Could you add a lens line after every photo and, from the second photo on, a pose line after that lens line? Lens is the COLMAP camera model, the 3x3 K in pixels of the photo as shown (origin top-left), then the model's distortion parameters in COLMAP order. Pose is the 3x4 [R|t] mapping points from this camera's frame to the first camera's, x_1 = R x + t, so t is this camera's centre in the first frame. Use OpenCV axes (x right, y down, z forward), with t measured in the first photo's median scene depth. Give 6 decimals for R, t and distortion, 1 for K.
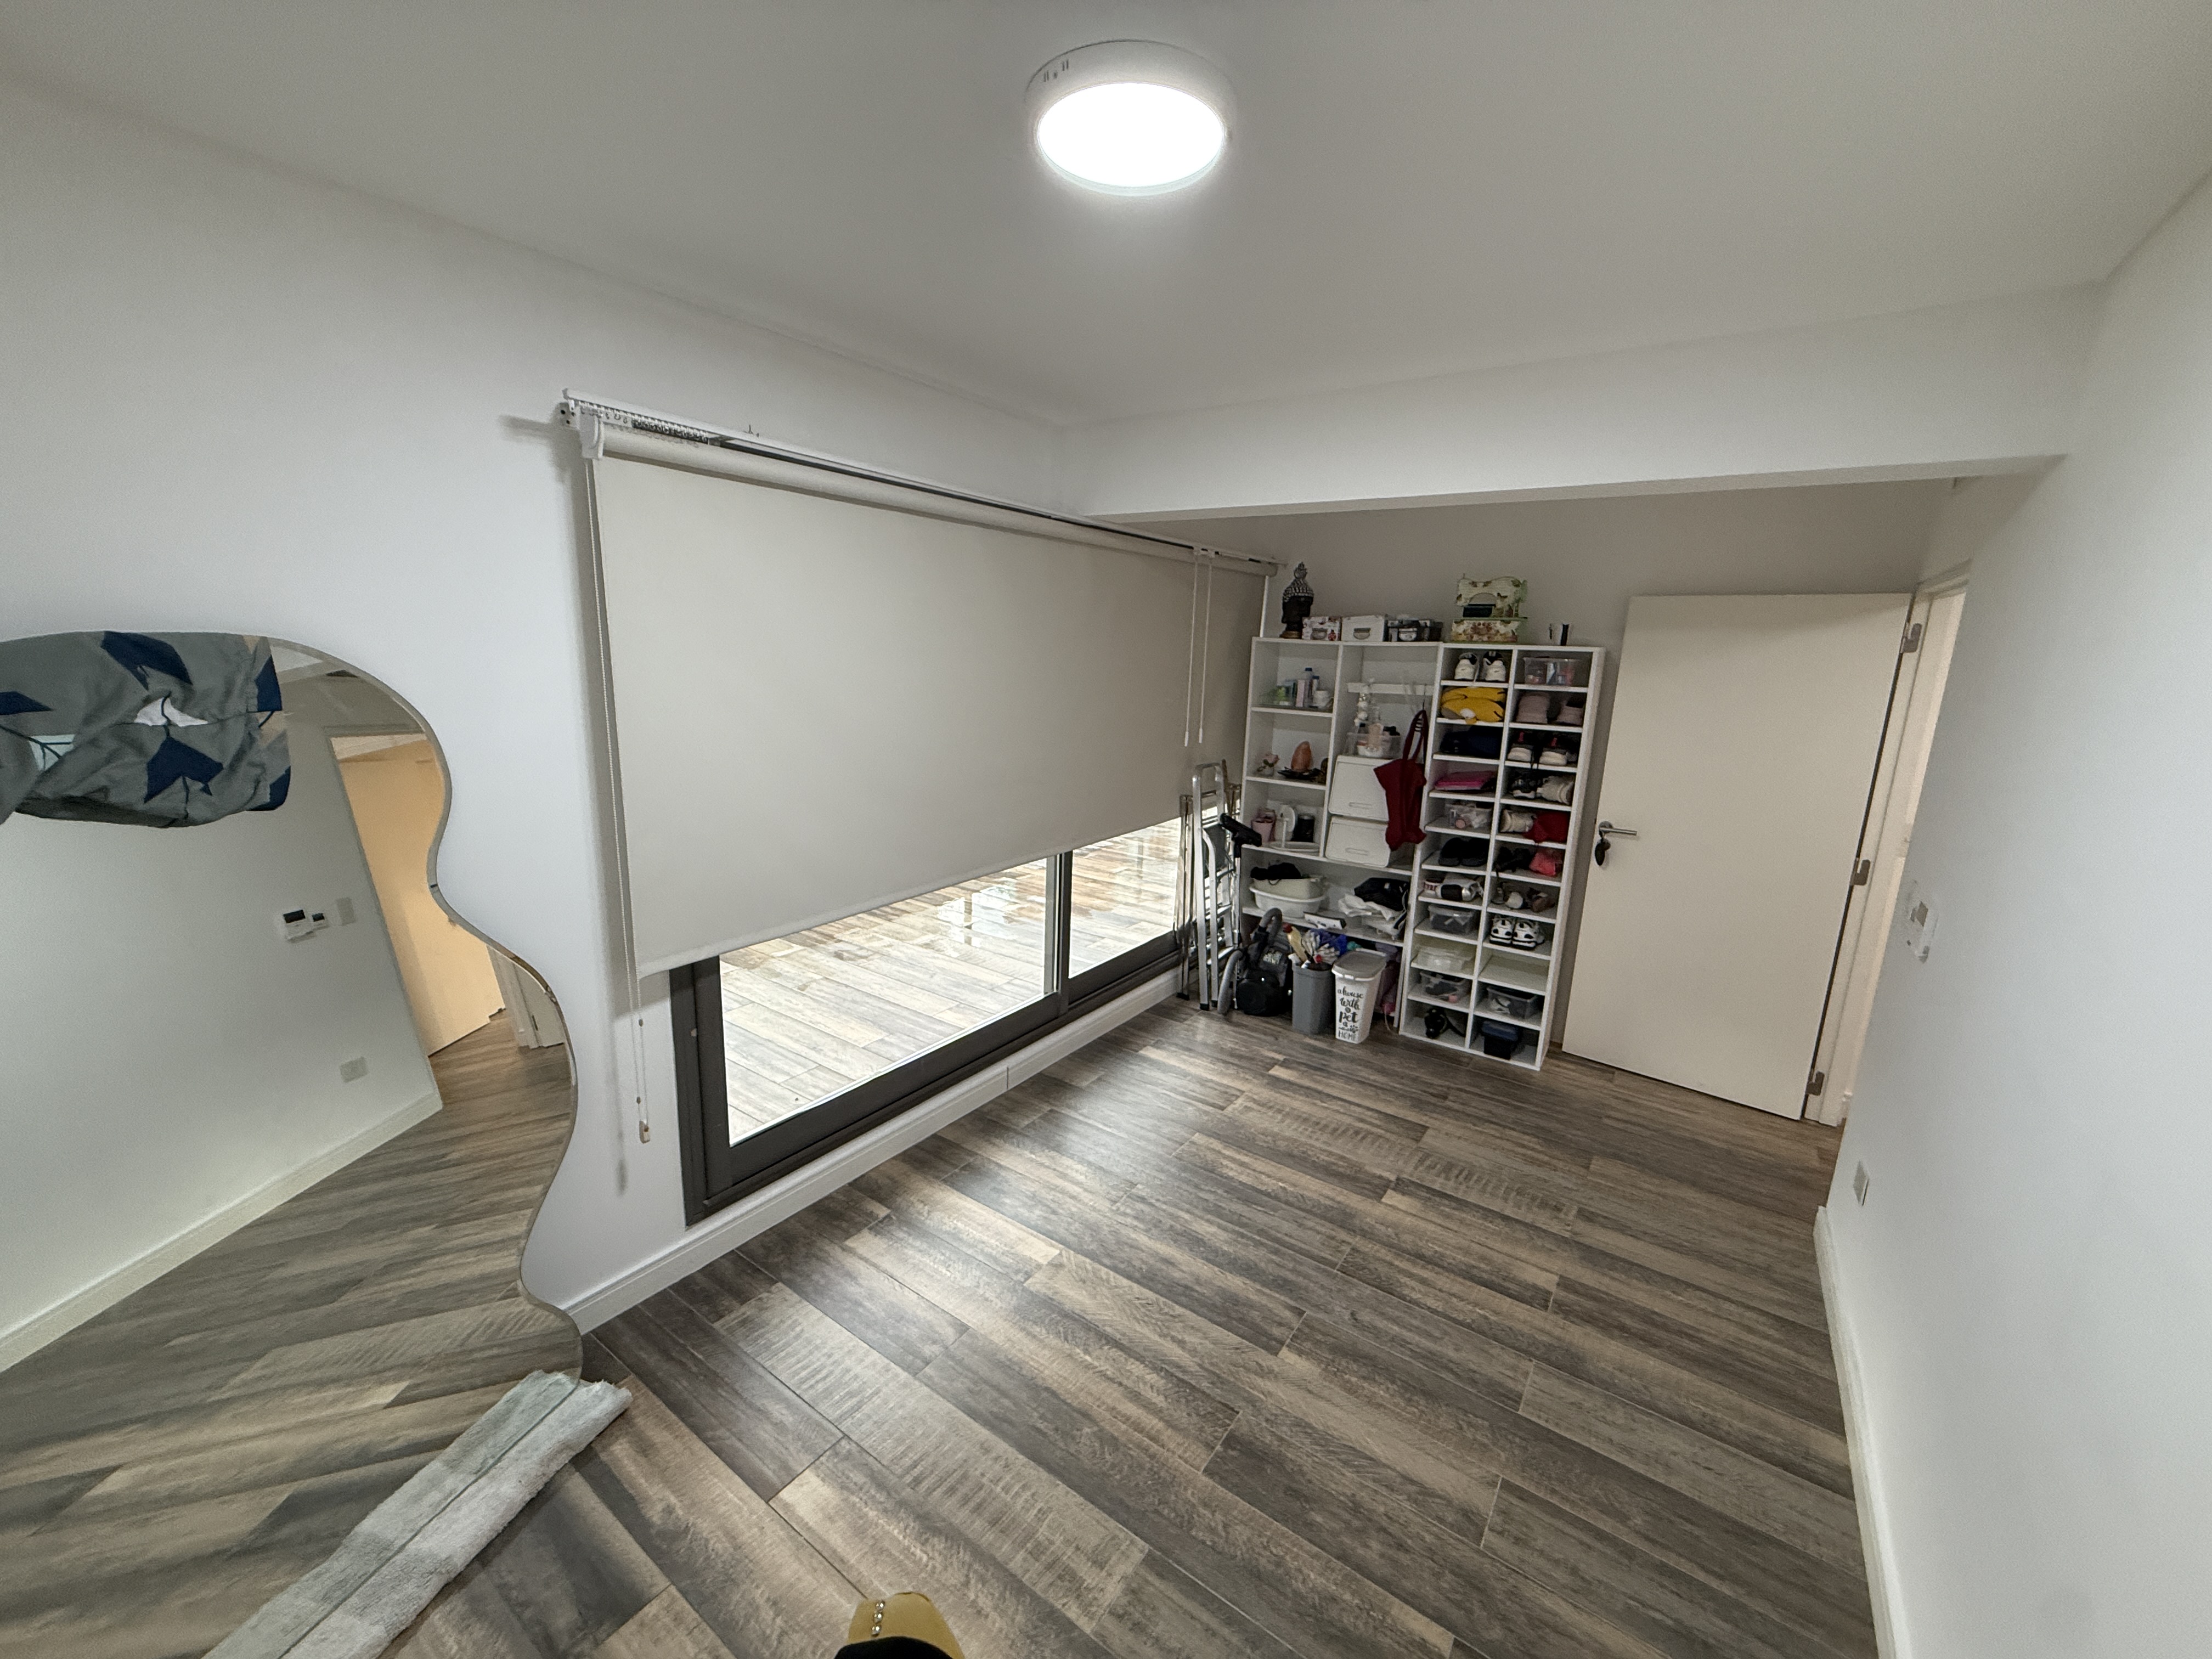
lens RADIAL K [[881.3, 0, 1097.6], [0, 881.3, 828.8], [0, 0, 1]] dist [-0.000192, 0.000050]
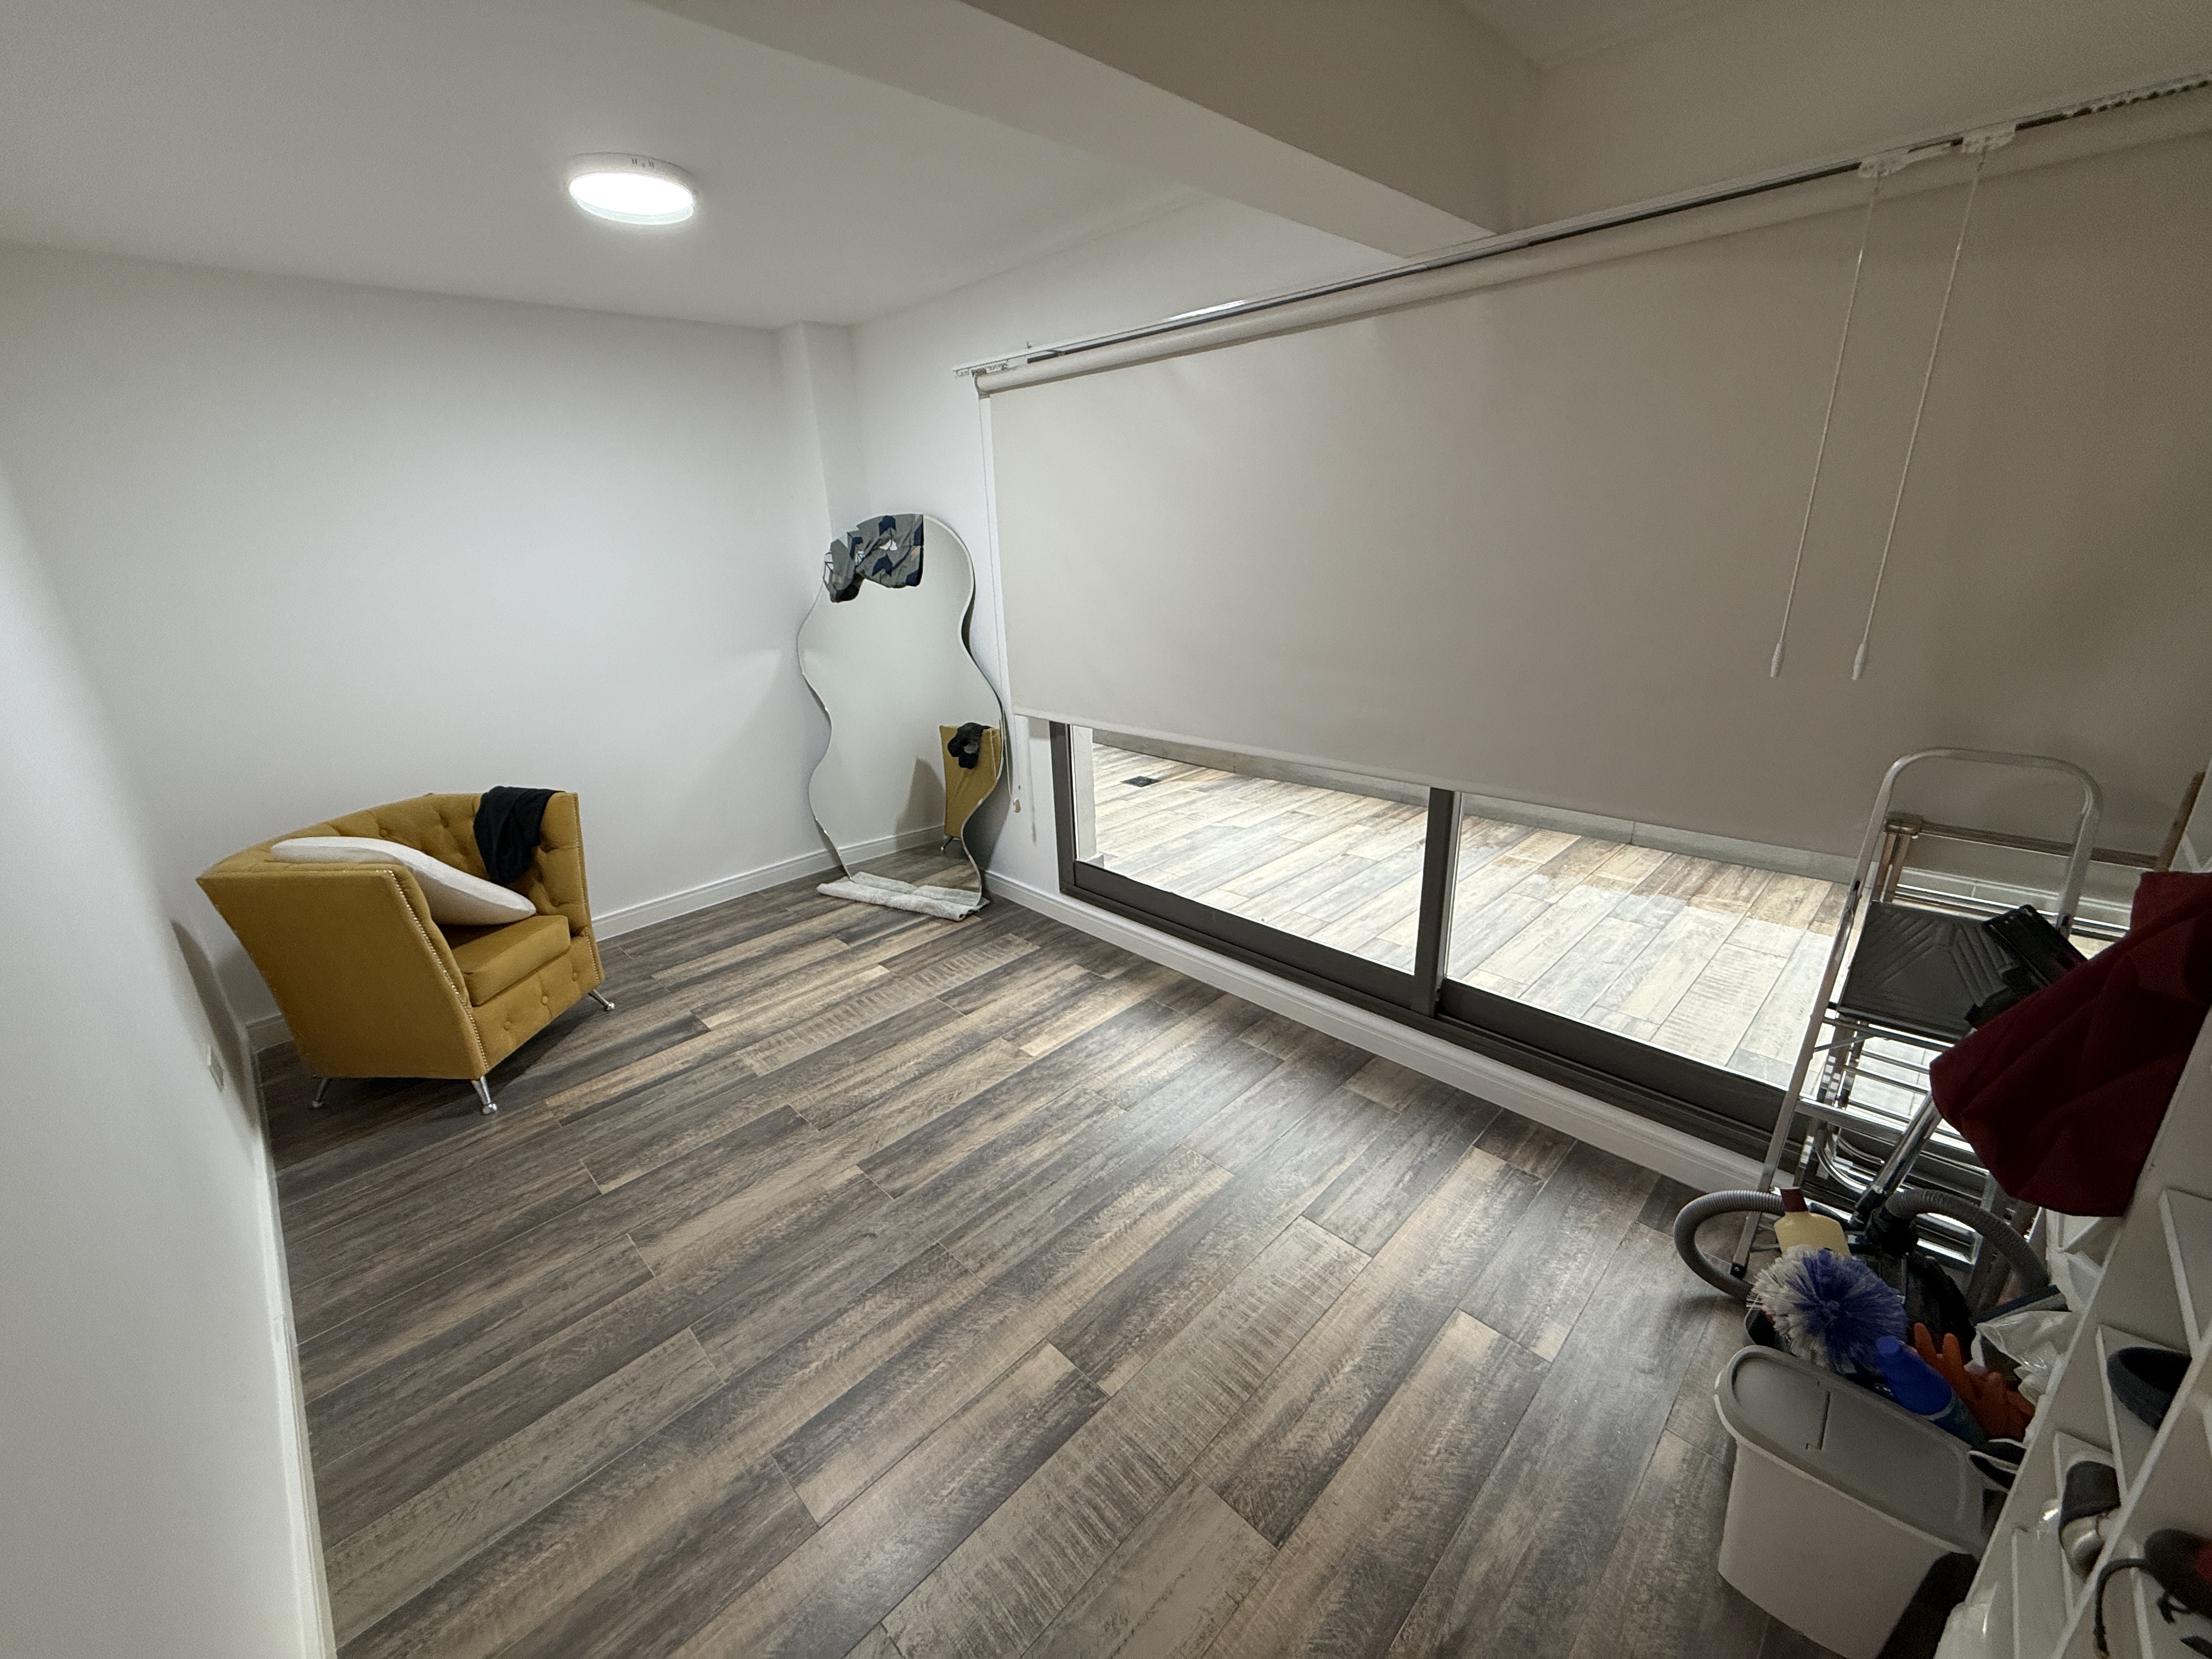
lens RADIAL K [[881.3, 0, 1101.5], [0, 881.3, 827.0], [0, 0, 1]] dist [-0.000192, 0.000050]
pose [[-0.172654, 0.297672, -0.938926, 1.036794], [-0.167337, 0.930520, 0.325778, -0.195234], [0.970664, 0.213364, -0.110847, 1.306705]]
